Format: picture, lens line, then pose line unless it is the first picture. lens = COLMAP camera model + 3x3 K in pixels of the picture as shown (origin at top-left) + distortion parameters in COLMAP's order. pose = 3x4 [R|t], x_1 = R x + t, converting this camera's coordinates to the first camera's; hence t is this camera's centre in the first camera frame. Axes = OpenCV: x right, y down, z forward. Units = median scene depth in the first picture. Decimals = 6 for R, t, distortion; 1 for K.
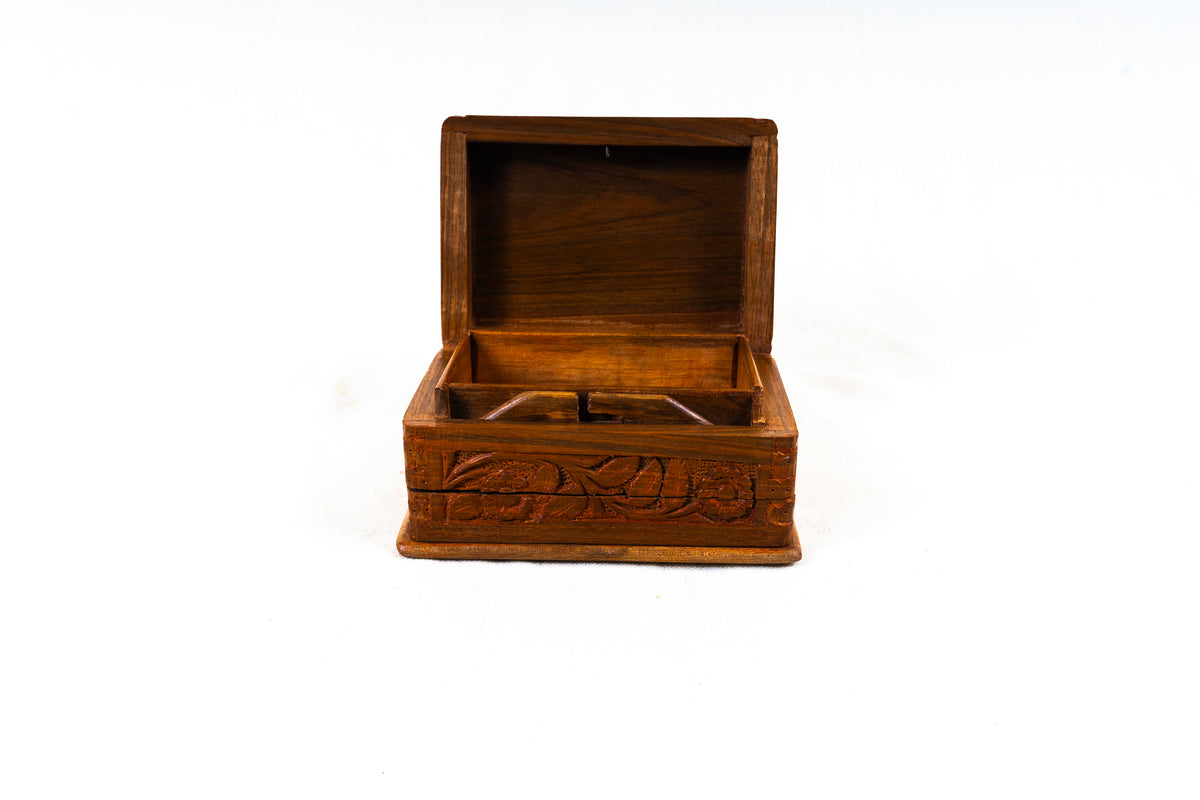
lens RADIAL K [[1169.8, 0, 598.1], [0, 1169.8, 392.4], [0, 0, 1]] dist [0.088090, 0.002740]
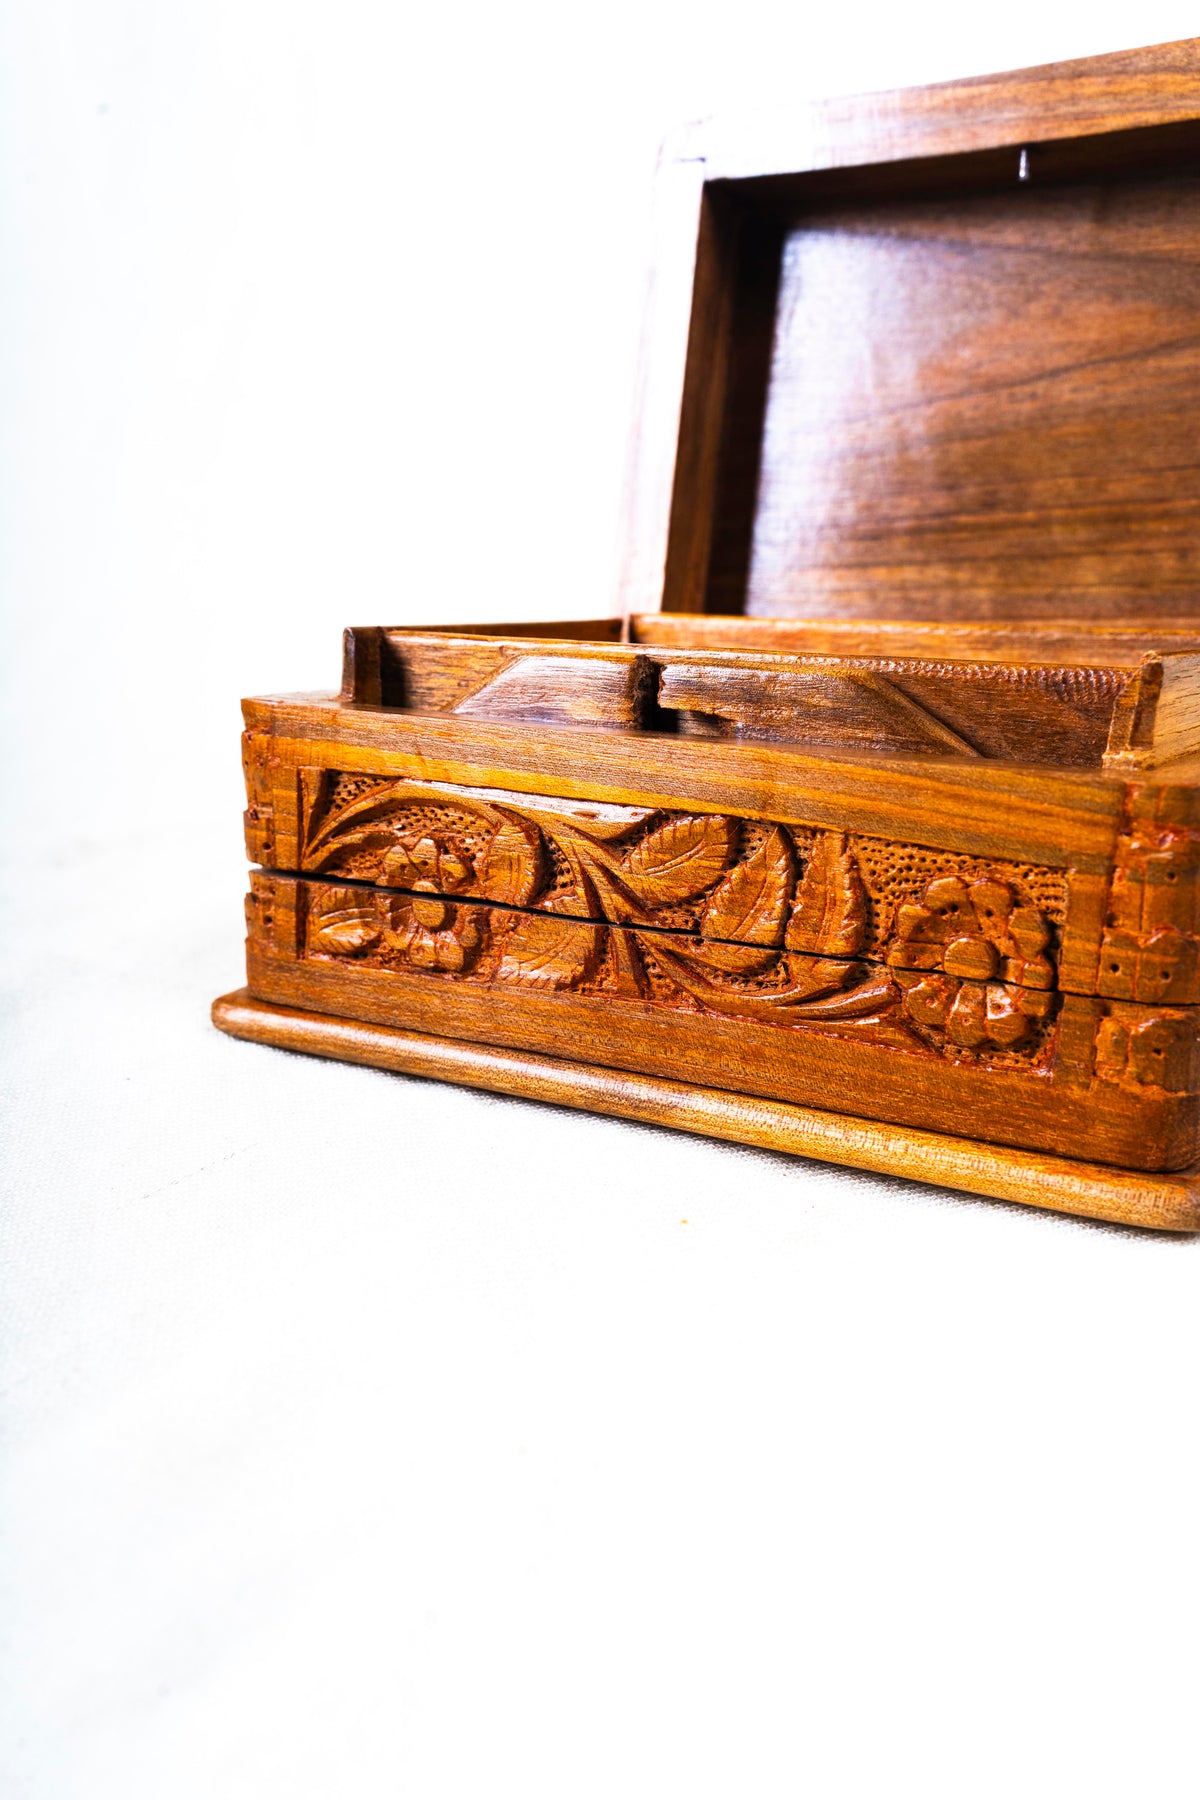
lens RADIAL K [[1831.9, 0, 608.5], [0, 1831.9, 909.4], [0, 0, 1]] dist [0.184969, 0.023389]
pose [[0.854644, 0.106837, -0.508103, 0.236918], [-0.172668, 0.981385, -0.084081, 0.111559], [0.489662, 0.159593, 0.857182, 0.439229]]
